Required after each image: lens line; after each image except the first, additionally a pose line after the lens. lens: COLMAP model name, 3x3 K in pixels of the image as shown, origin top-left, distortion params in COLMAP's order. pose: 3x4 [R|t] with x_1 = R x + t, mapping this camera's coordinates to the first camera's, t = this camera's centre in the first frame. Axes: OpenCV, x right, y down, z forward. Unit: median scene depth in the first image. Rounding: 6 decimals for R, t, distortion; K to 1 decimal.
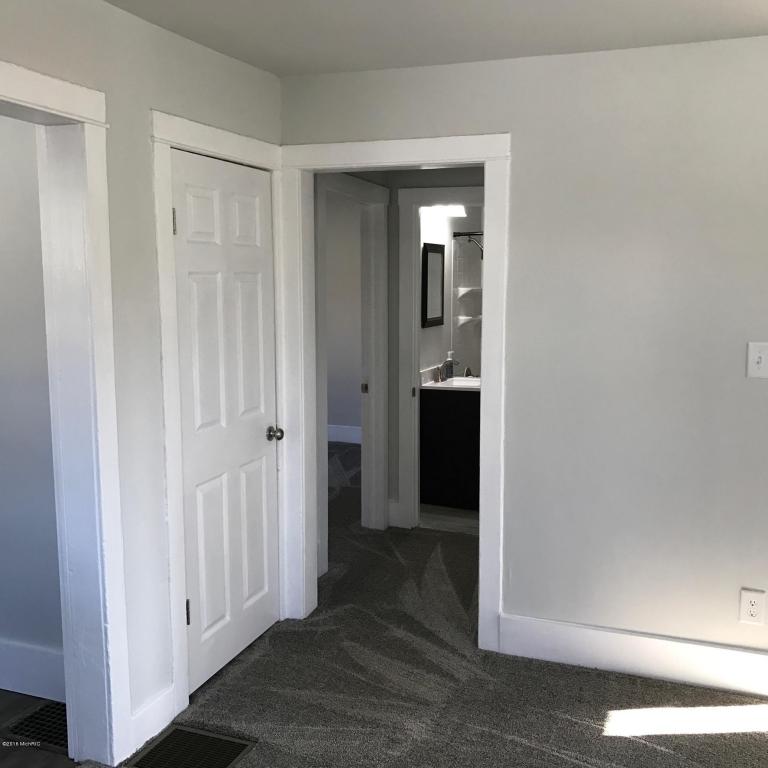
lens RADIAL K [[850.6, 0, 384.0], [0, 850.6, 384.0], [0, 0, 1]] dist [0.151126, -0.412449]
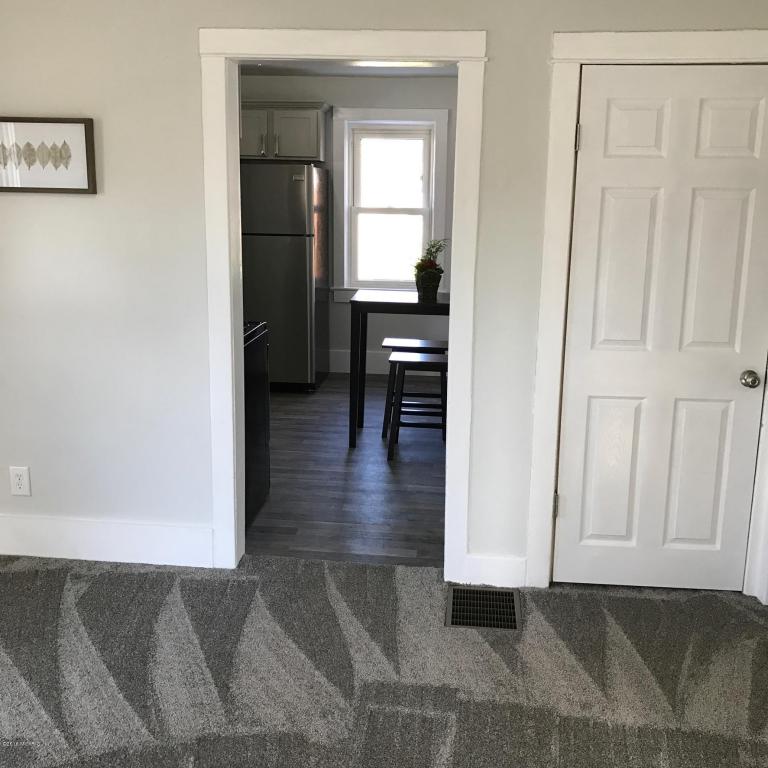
lens RADIAL K [[850.6, 0, 384.0], [0, 850.6, 384.0], [0, 0, 1]] dist [0.151126, -0.412449]
pose [[0.243687, 0.220780, -0.944390, 0.778209], [-0.138737, 0.971666, 0.191357, -0.067642], [0.959880, 0.084391, 0.267413, 0.535112]]
